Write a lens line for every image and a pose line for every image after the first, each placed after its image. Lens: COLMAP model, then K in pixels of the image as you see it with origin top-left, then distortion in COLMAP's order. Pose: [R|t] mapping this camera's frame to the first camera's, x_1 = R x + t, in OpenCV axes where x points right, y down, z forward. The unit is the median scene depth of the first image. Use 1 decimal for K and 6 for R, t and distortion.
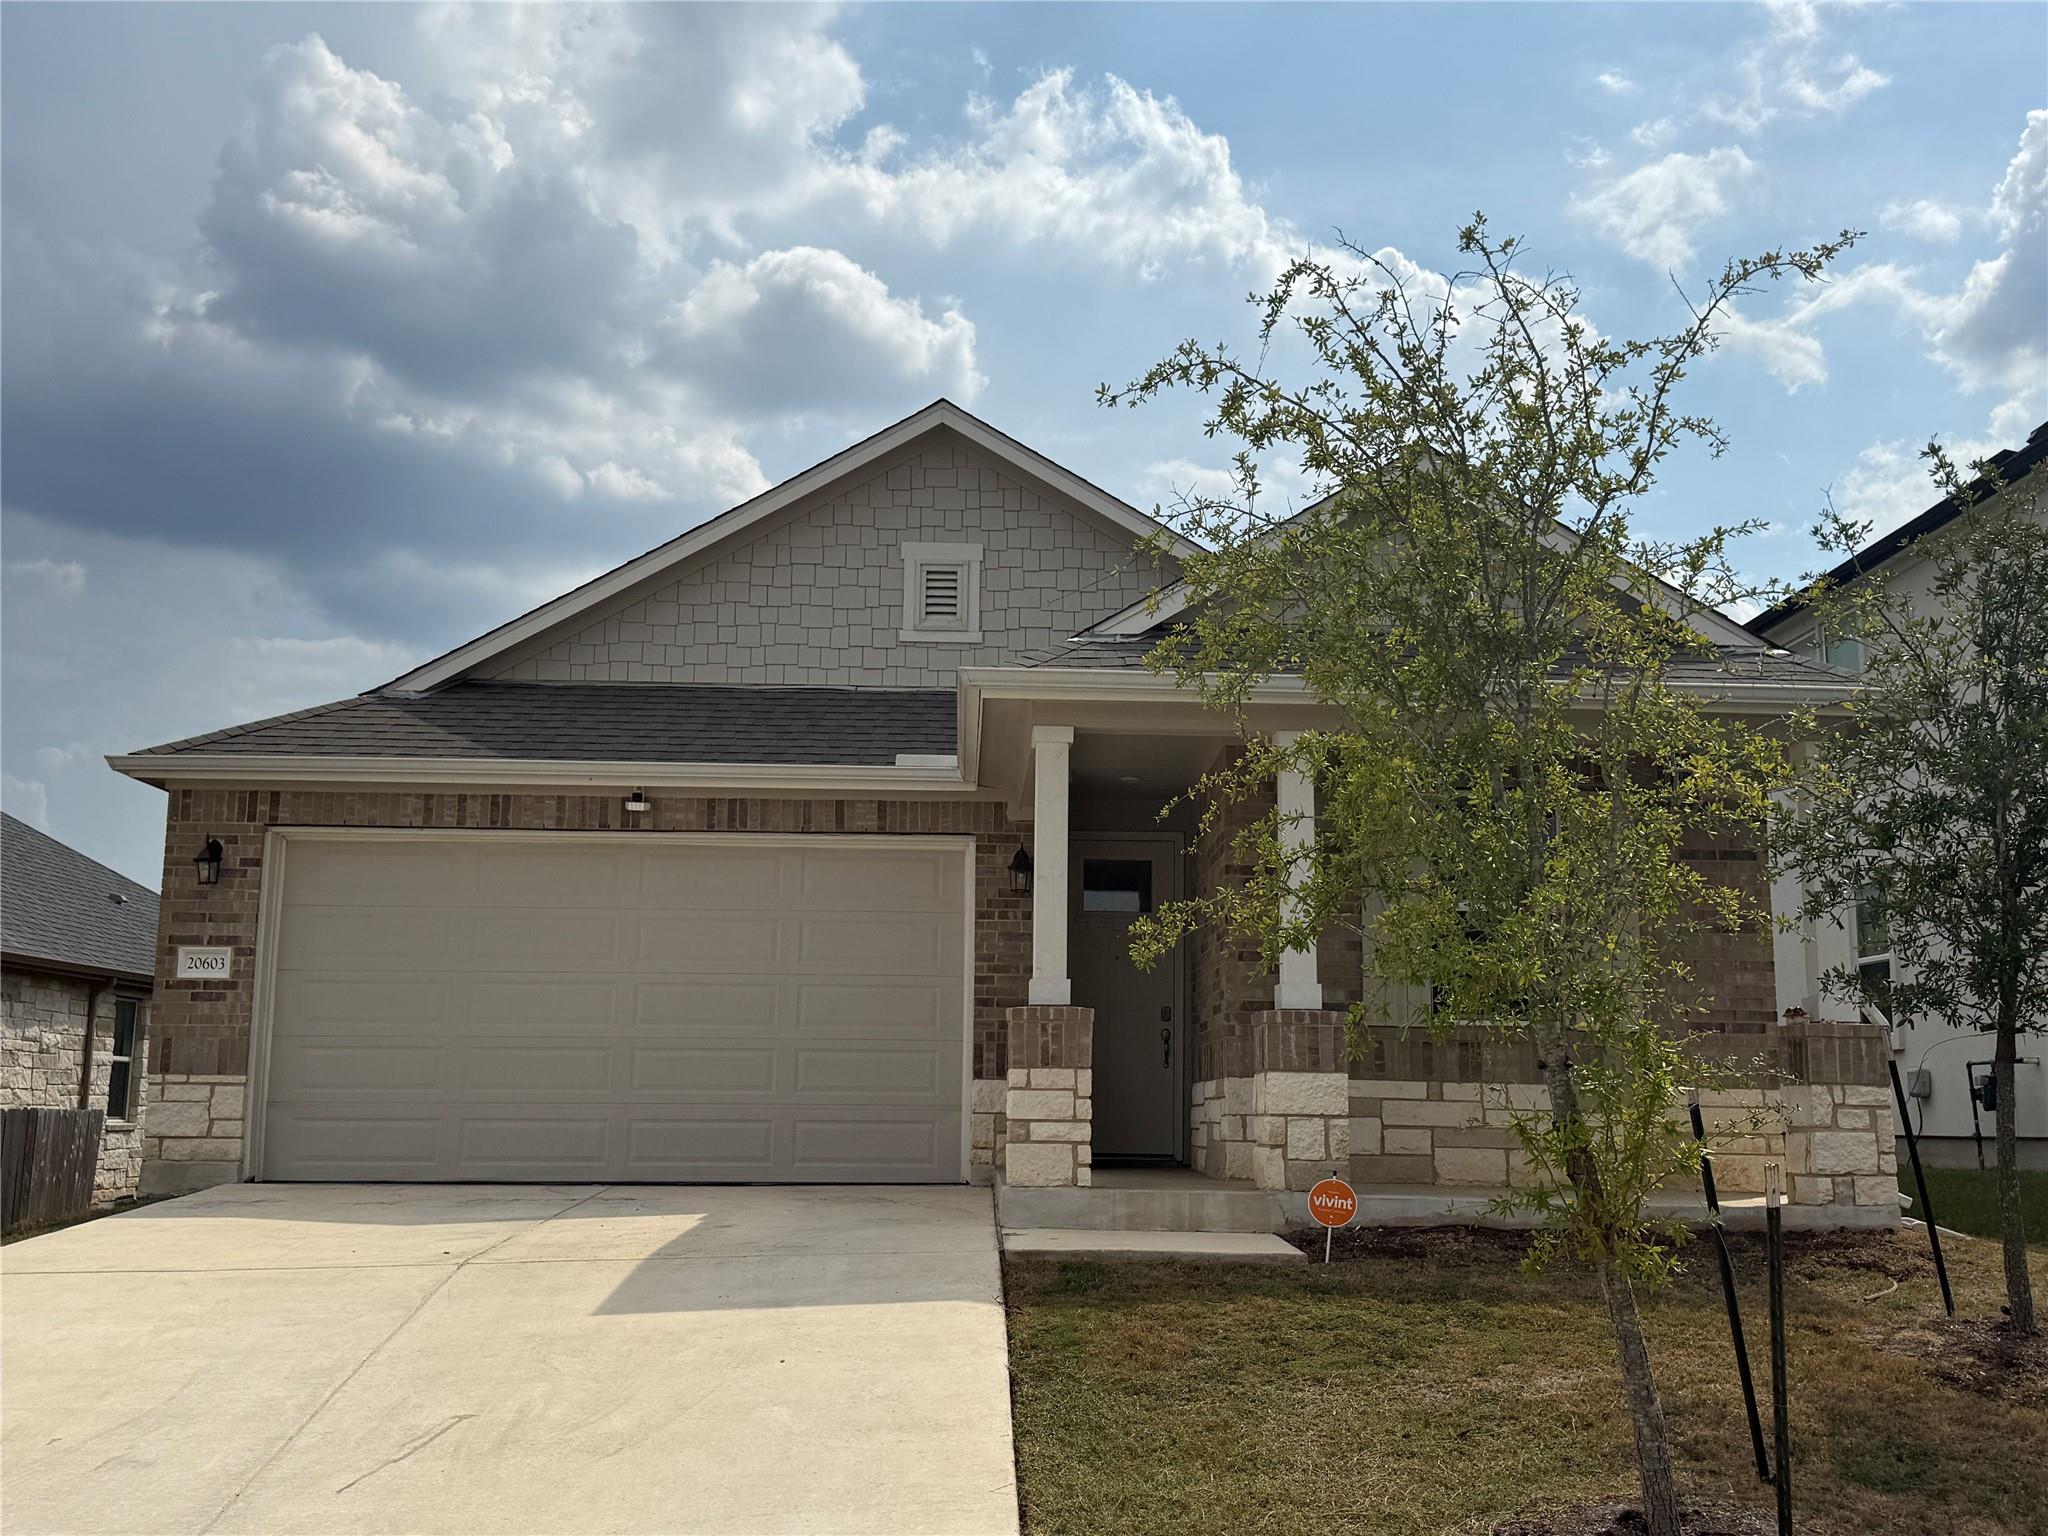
lens RADIAL K [[2048.8, 0, 1024.0], [0, 2048.8, 768.0], [0, 0, 1]] dist [0.196950, -0.434454]
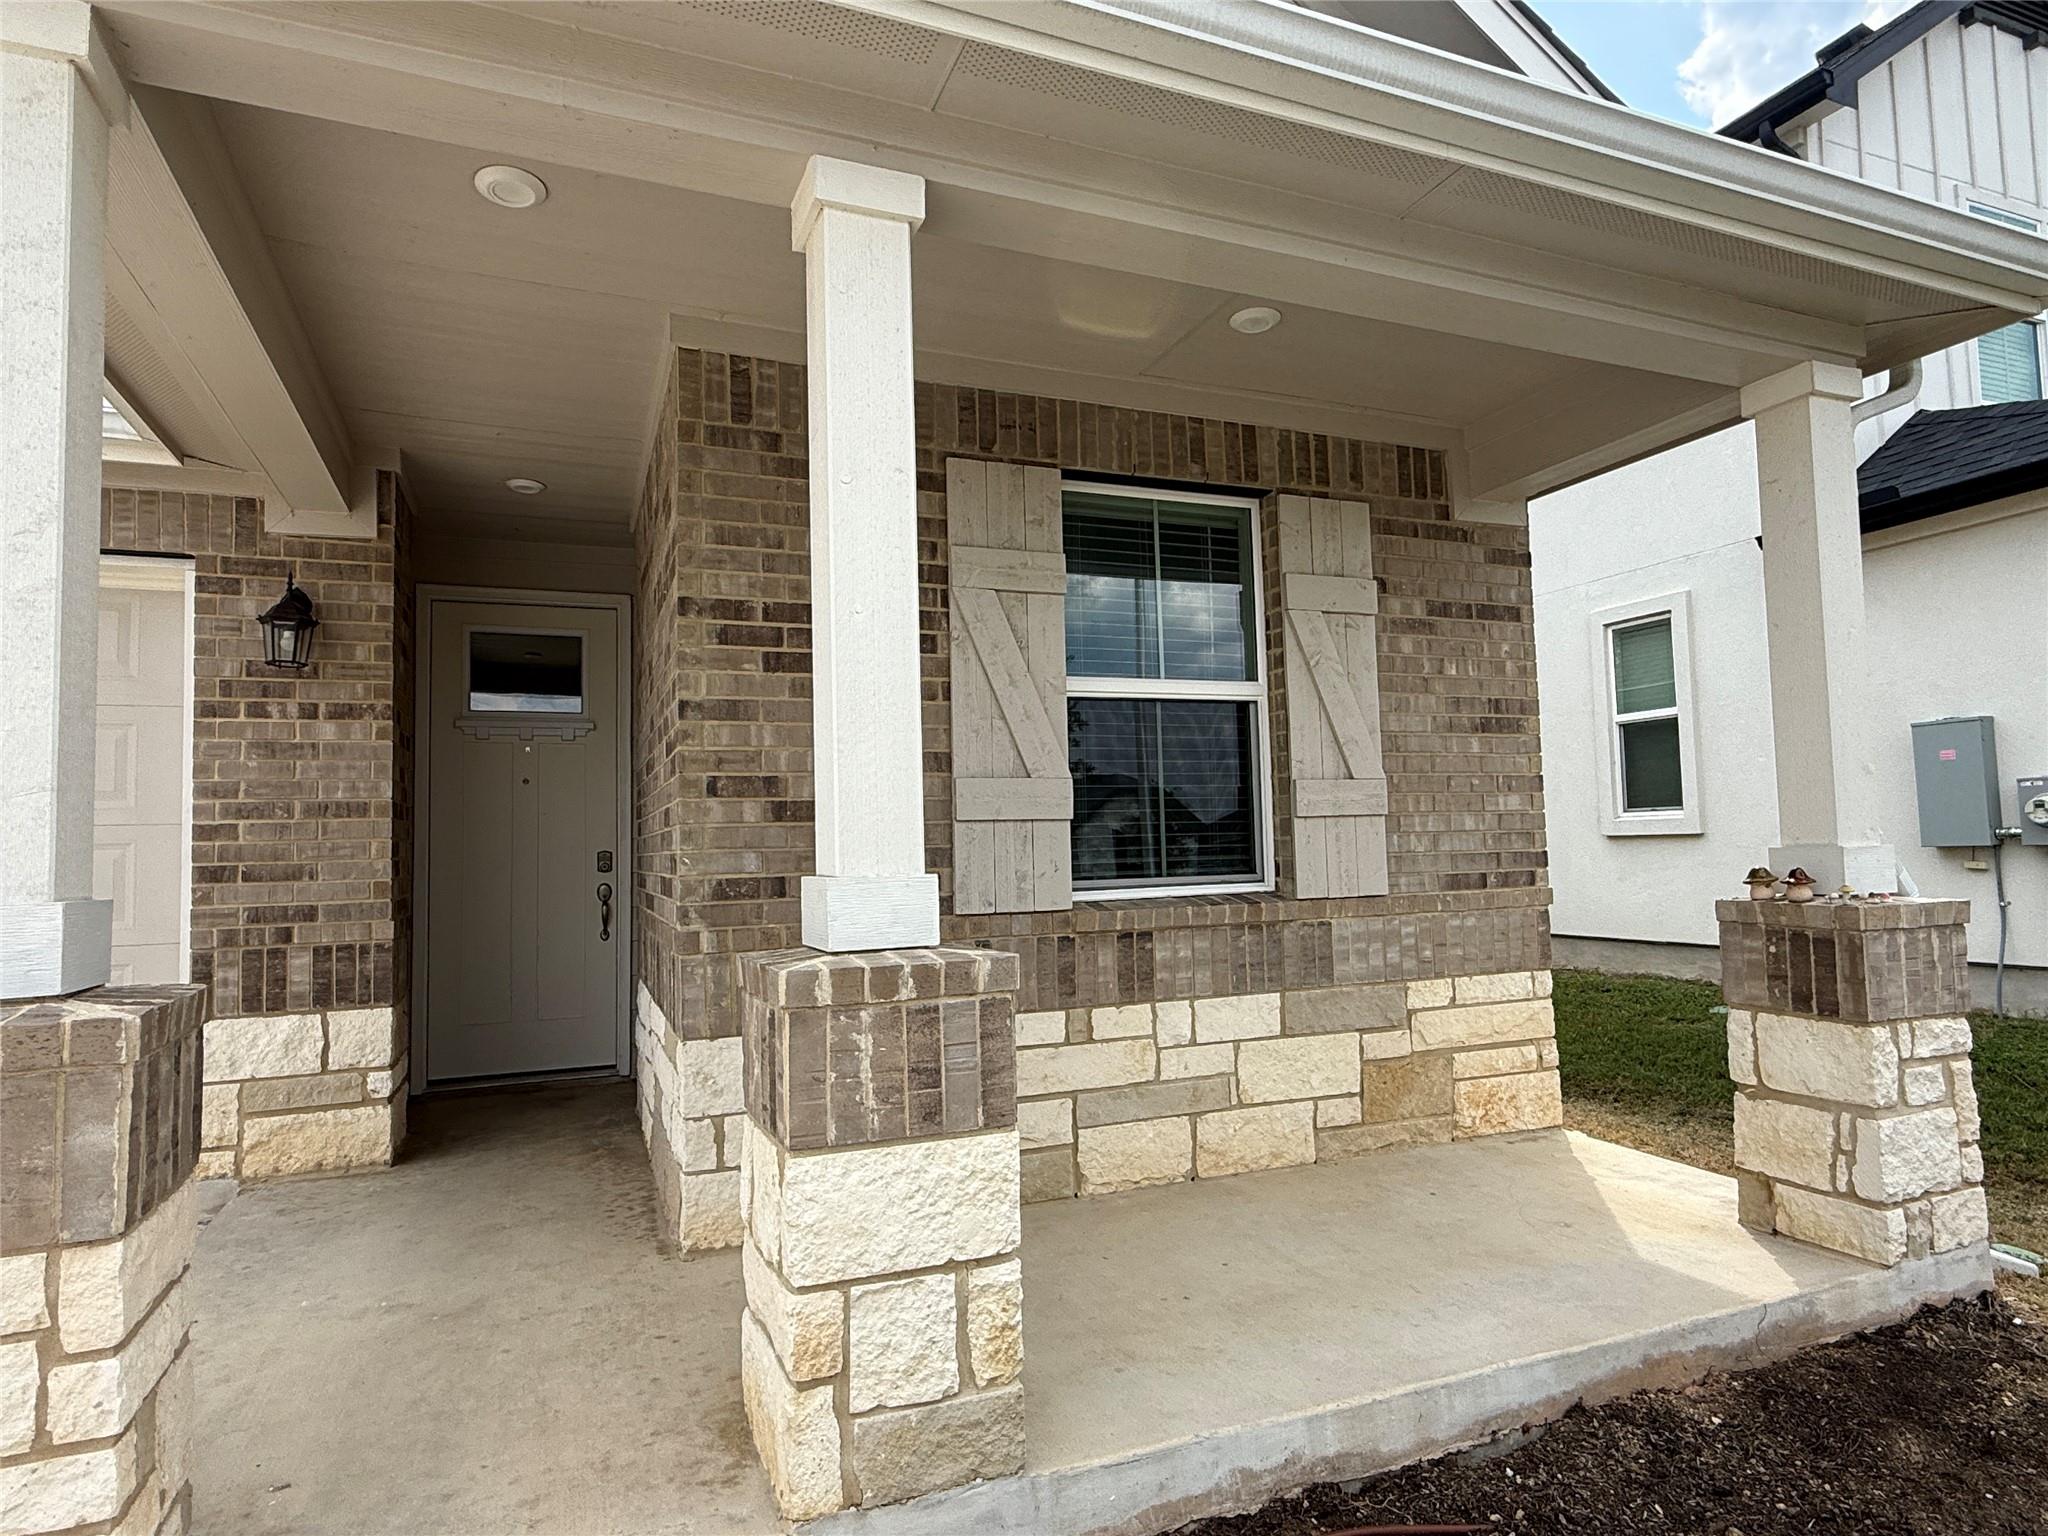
lens RADIAL K [[1164.4, 0, 1029.6], [0, 1164.4, 779.3], [0, 0, 1]] dist [0.000447, -0.000144]
pose [[0.935382, -0.015447, 0.353302, 0.071788], [-0.022724, 0.994356, 0.103636, 0.054630], [-0.352909, -0.104967, 0.929751, 0.658277]]
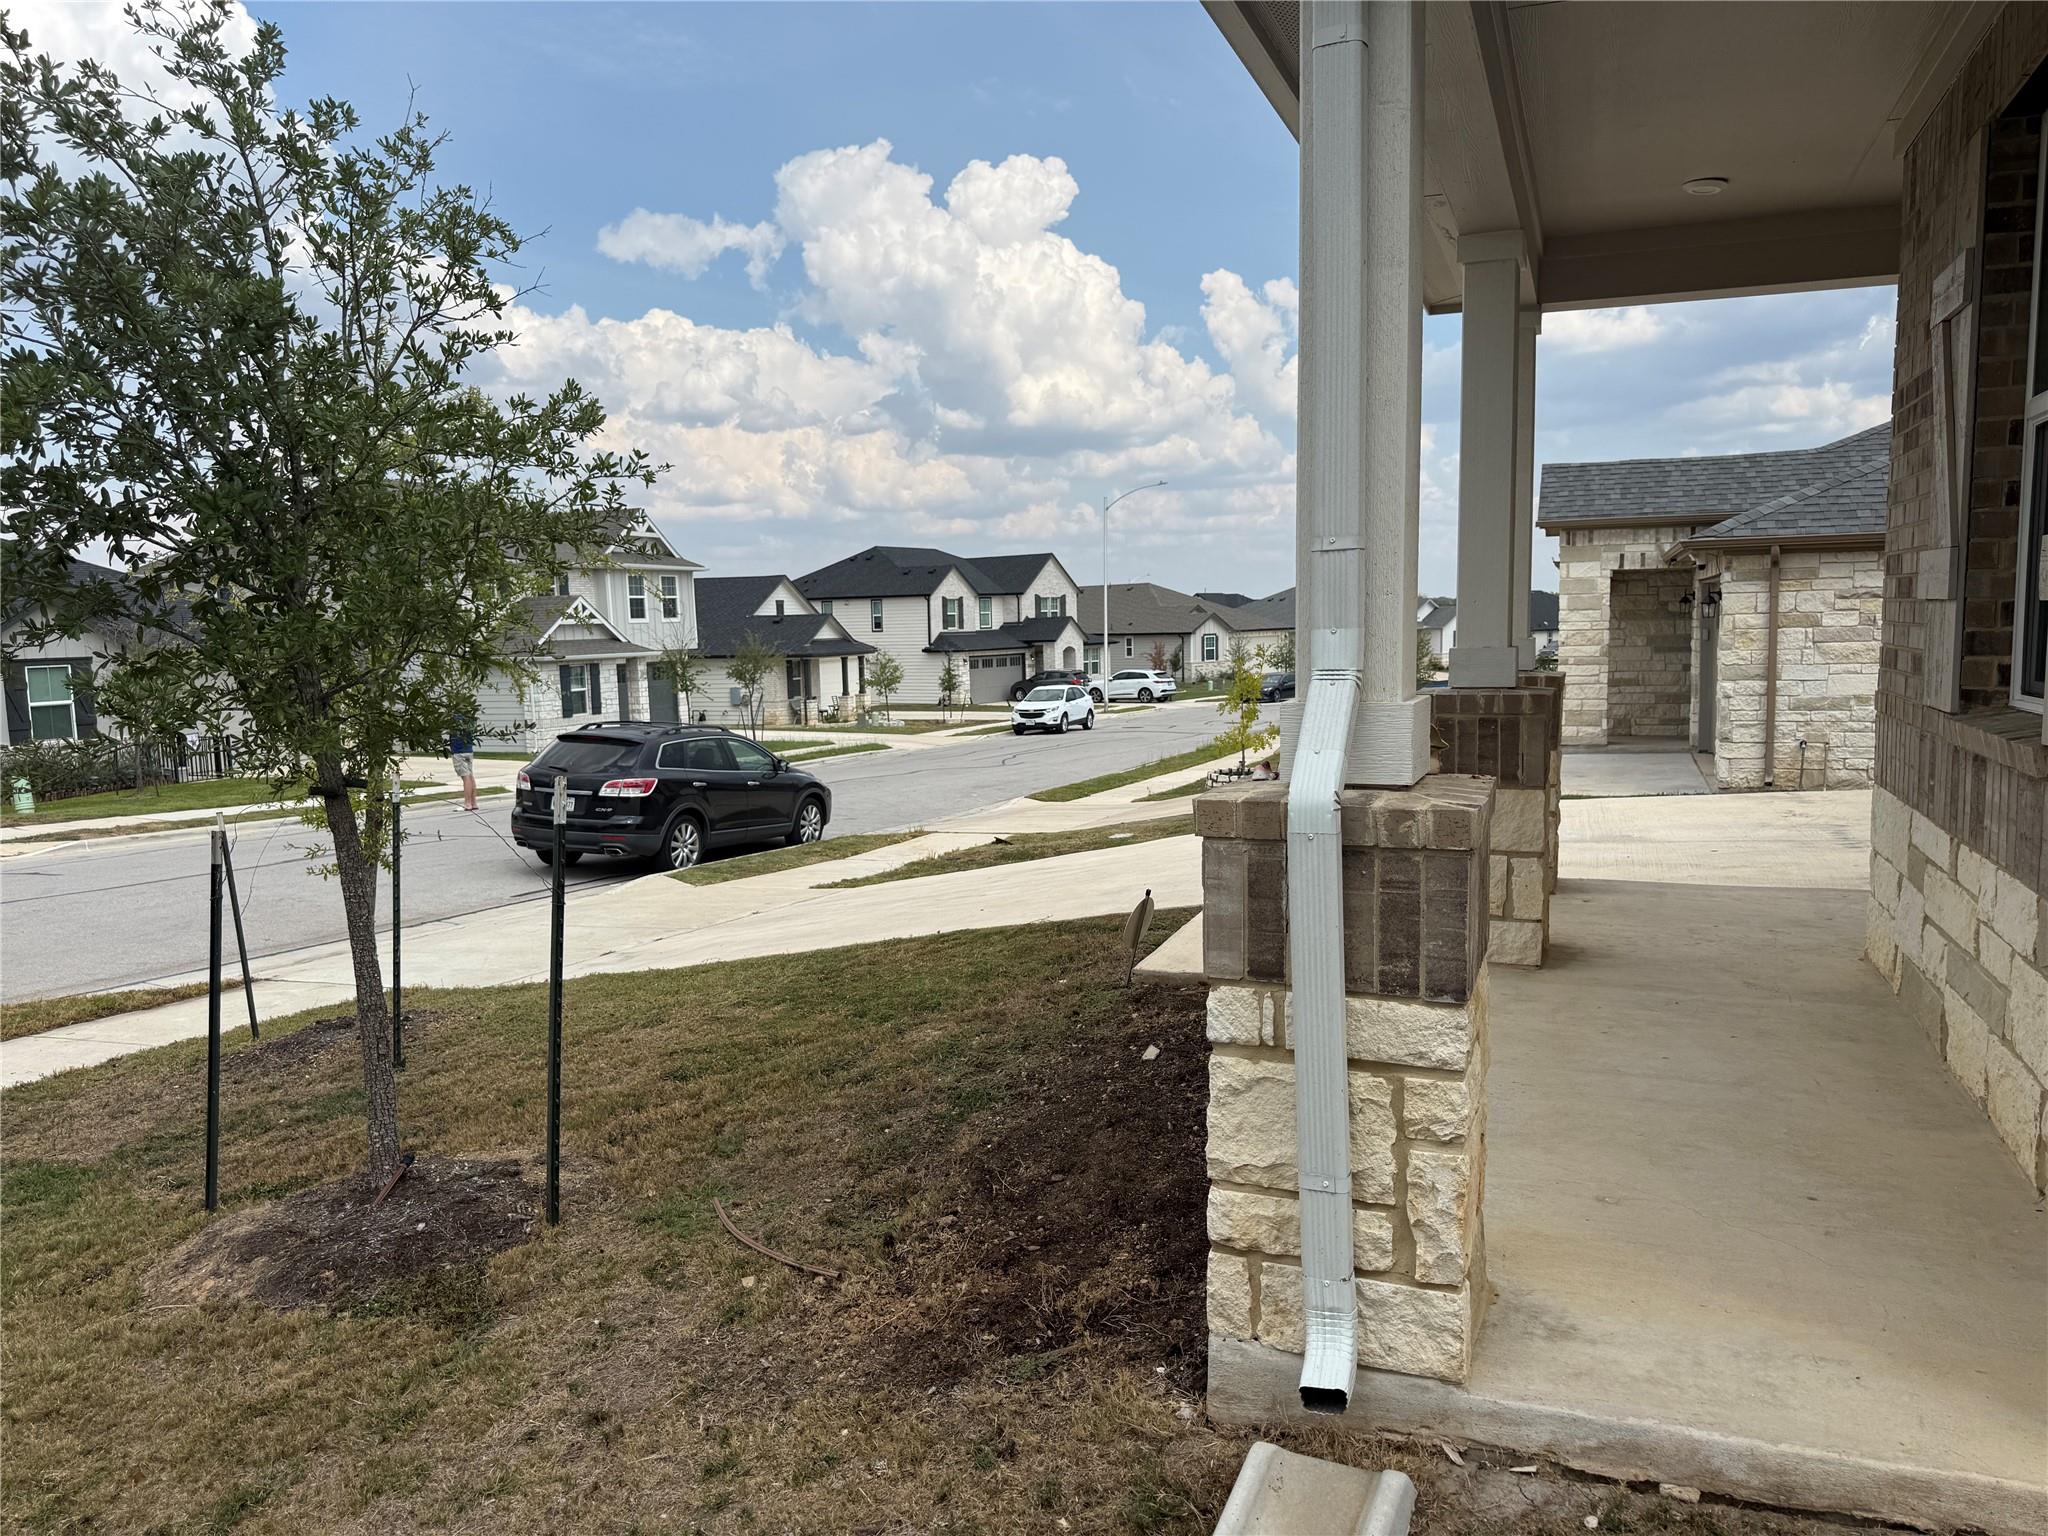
lens RADIAL K [[1442.1, 0, 1024.0], [0, 1442.1, 768.0], [0, 0, 1]] dist [0.057692, -0.105139]
pose [[-0.402995, 0.084518, -0.911291, 0.500702], [0.164864, 0.986142, 0.018554, 0.090500], [0.900231, -0.142762, -0.411344, 0.862819]]
